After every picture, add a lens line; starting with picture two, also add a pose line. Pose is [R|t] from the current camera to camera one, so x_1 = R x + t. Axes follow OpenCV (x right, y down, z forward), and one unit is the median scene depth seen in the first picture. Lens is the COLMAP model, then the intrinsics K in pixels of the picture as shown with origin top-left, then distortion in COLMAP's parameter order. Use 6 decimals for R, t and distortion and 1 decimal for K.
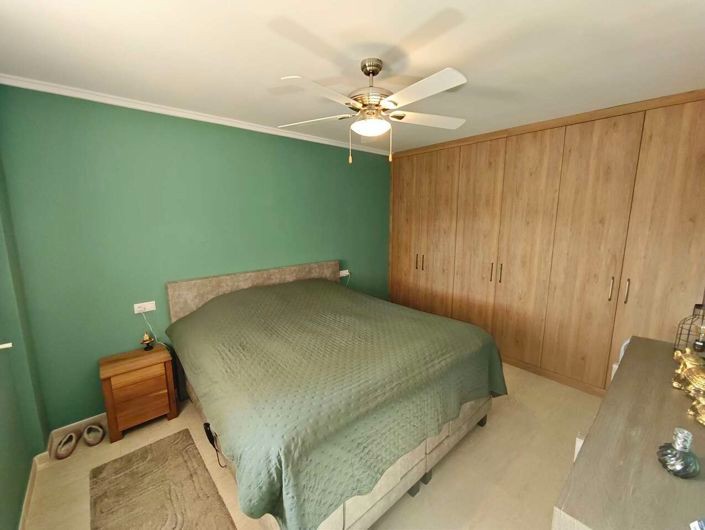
lens RADIAL K [[295.1, 0, 351.9], [0, 295.1, 263.0], [0, 0, 1]] dist [-0.004661, 0.000576]
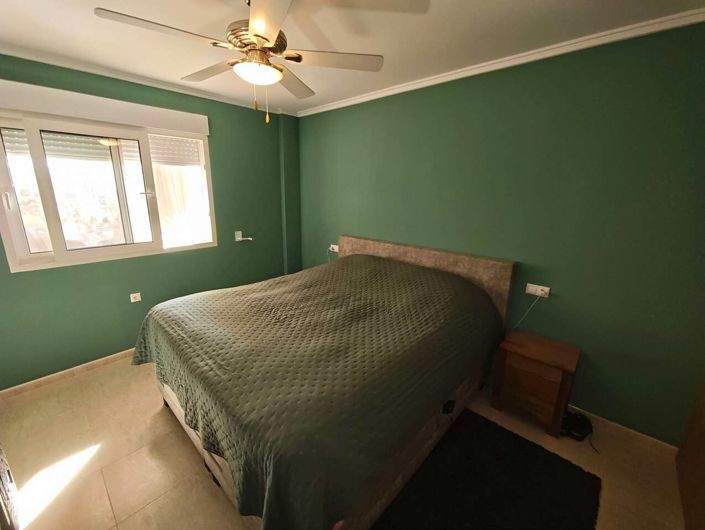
lens RADIAL K [[295.1, 0, 351.9], [0, 295.1, 263.0], [0, 0, 1]] dist [-0.004661, 0.000576]
pose [[0.116615, 0.238755, -0.964052, 0.648842], [-0.191821, 0.957813, 0.214007, -0.097780], [0.974477, 0.159969, 0.157493, 0.767732]]
